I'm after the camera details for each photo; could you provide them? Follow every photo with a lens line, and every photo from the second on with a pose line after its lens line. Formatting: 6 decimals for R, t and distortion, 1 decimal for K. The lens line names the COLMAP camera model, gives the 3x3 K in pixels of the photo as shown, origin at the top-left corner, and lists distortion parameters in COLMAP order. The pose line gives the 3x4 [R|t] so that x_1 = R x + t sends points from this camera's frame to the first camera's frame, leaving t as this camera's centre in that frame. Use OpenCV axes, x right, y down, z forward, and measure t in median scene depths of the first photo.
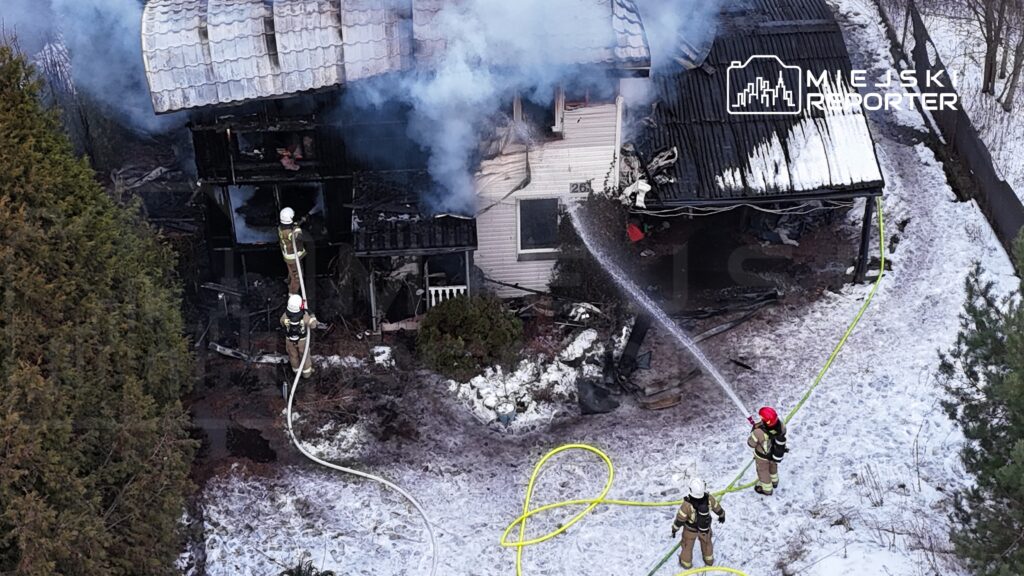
lens RADIAL K [[1678.9, 0, 507.1], [0, 1678.9, 286.2], [0, 0, 1]] dist [0.155035, 0.000000]
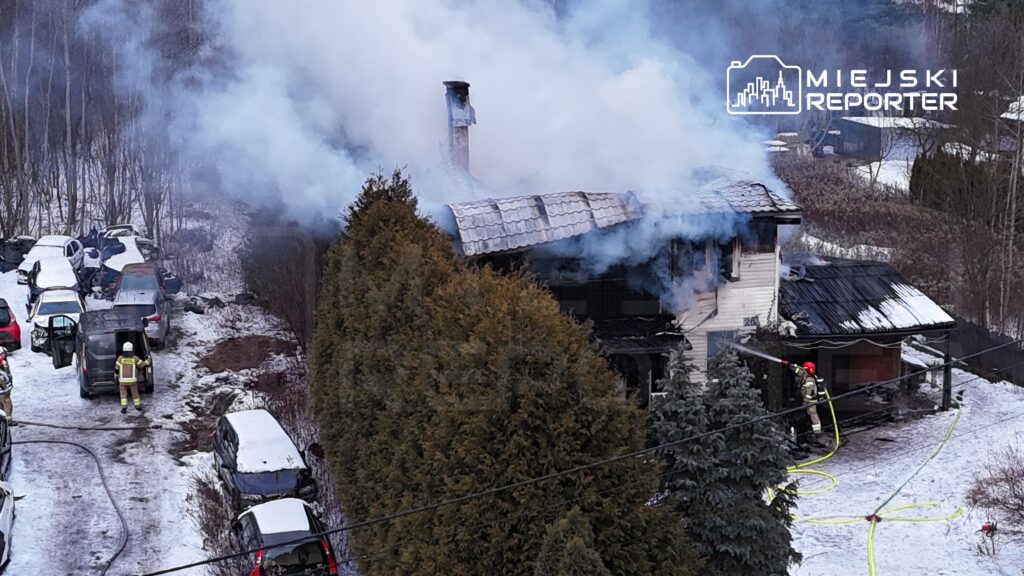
lens RADIAL K [[1678.9, 0, 510.1], [0, 1678.9, 289.0], [0, 0, 1]] dist [0.155035, 0.000000]
pose [[0.991212, -0.020808, 0.130639, -0.337206], [0.077604, 0.891233, -0.446858, 0.527467], [-0.107131, 0.453069, 0.885015, -0.228545]]
